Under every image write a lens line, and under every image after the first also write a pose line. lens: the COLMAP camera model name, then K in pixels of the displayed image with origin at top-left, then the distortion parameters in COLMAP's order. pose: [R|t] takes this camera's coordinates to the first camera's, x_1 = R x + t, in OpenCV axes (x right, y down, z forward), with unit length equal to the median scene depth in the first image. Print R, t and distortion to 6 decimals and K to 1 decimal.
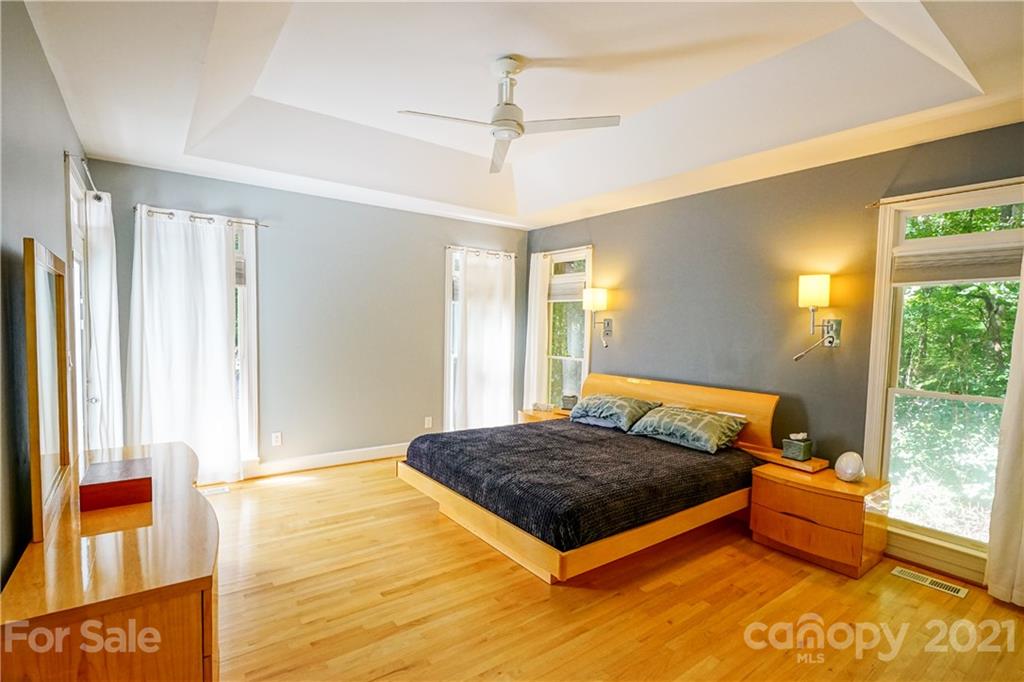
lens RADIAL K [[476.4, 0, 473.5], [0, 476.4, 347.5], [0, 0, 1]] dist [-0.004723, 0.000917]
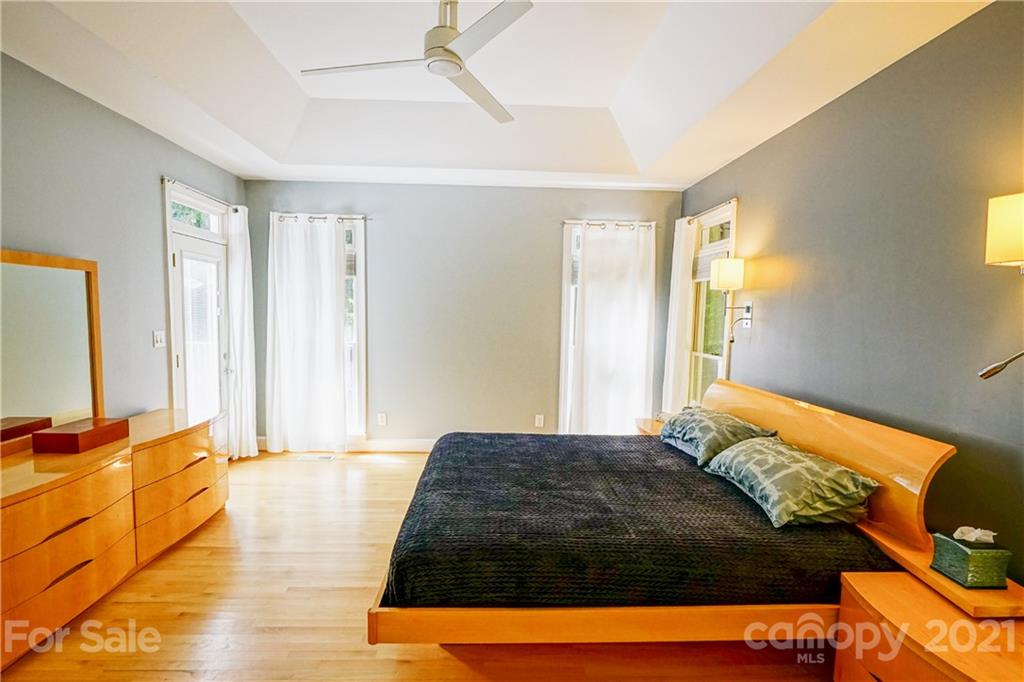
lens RADIAL K [[476.4, 0, 509.2], [0, 476.4, 347.6], [0, 0, 1]] dist [-0.004723, 0.000917]
pose [[0.845307, 0.035300, -0.533114, 0.420882], [-0.026019, 0.999351, 0.024916, -0.002321], [0.533648, -0.007190, 0.845676, 0.267448]]
